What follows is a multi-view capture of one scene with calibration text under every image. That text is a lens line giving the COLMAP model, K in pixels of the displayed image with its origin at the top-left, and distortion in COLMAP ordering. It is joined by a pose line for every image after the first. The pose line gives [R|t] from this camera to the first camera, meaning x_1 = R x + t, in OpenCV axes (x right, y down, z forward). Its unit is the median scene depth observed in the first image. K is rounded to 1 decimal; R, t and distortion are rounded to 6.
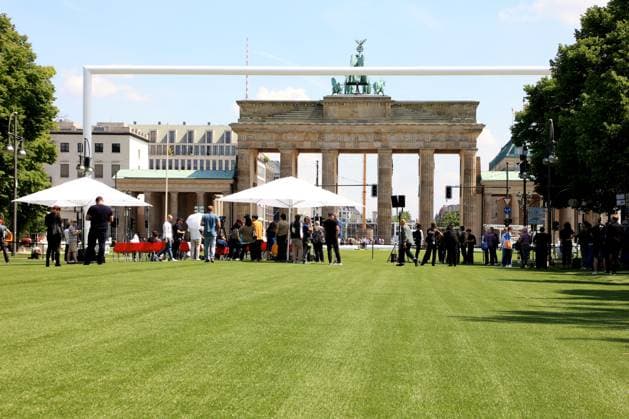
lens RADIAL K [[2041.0, 0, 320.3], [0, 2041.0, 210.4], [0, 0, 1]] dist [0.322192, 0.000000]
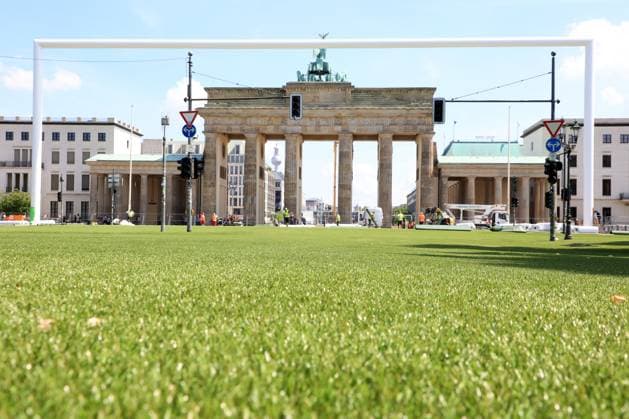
lens RADIAL K [[844.0, 0, 318.4], [0, 844.0, 207.0], [0, 0, 1]] dist [0.151157, 0.000000]
pose [[0.999862, 0.003124, -0.016330, 0.025003], [-0.003303, 0.999935, -0.010943, 0.012265], [0.016295, 0.010995, 0.999807, 0.568702]]
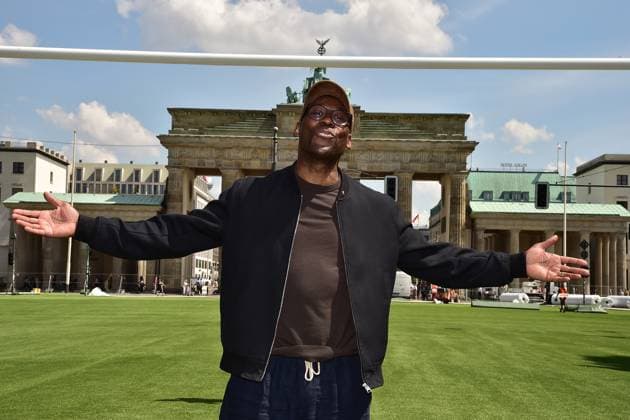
lens RADIAL K [[1255.1, 0, 317.4], [0, 1255.1, 205.7], [0, 0, 1]] dist [0.471455, 0.000000]
pose [[0.998855, 0.015830, 0.045138, -0.004177], [-0.013945, 0.999030, -0.041779, 0.004475], [-0.045755, 0.041102, 0.998107, 0.505918]]
